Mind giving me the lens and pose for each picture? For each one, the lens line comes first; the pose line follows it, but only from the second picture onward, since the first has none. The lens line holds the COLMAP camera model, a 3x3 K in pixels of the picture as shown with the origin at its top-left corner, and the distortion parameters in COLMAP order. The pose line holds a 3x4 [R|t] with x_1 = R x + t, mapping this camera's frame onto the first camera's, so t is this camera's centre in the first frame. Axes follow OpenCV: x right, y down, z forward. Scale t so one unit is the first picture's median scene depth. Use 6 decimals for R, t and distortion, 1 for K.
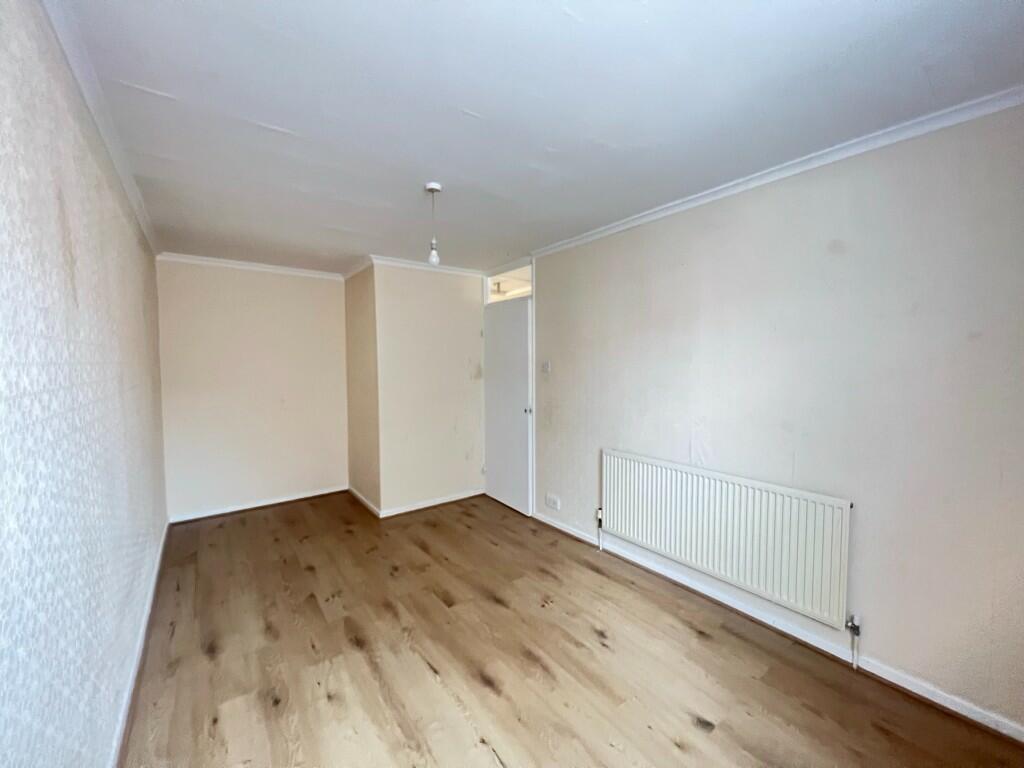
lens RADIAL K [[410.9, 0, 511.7], [0, 410.9, 384.6], [0, 0, 1]] dist [0.009605, -0.000873]
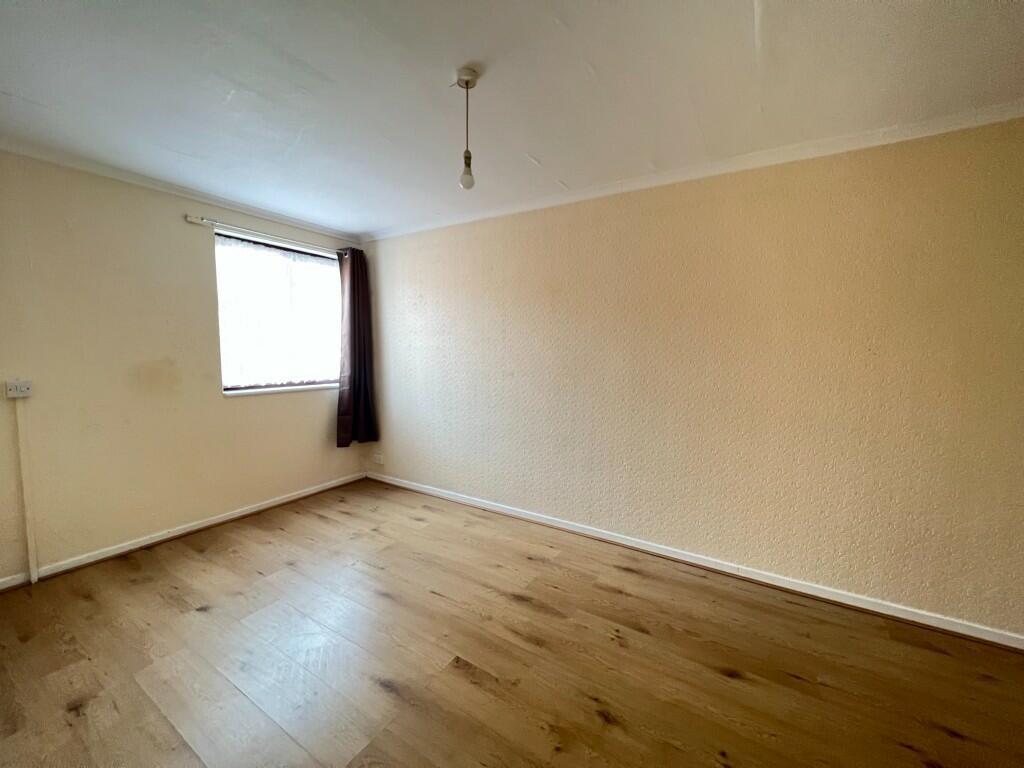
lens RADIAL K [[410.9, 0, 512.5], [0, 410.9, 382.7], [0, 0, 1]] dist [0.009605, -0.000873]
pose [[-0.934531, 0.027605, -0.354810, 0.004718], [-0.020744, 0.991067, 0.131745, -0.050503], [0.355277, 0.130480, -0.925609, 1.862747]]
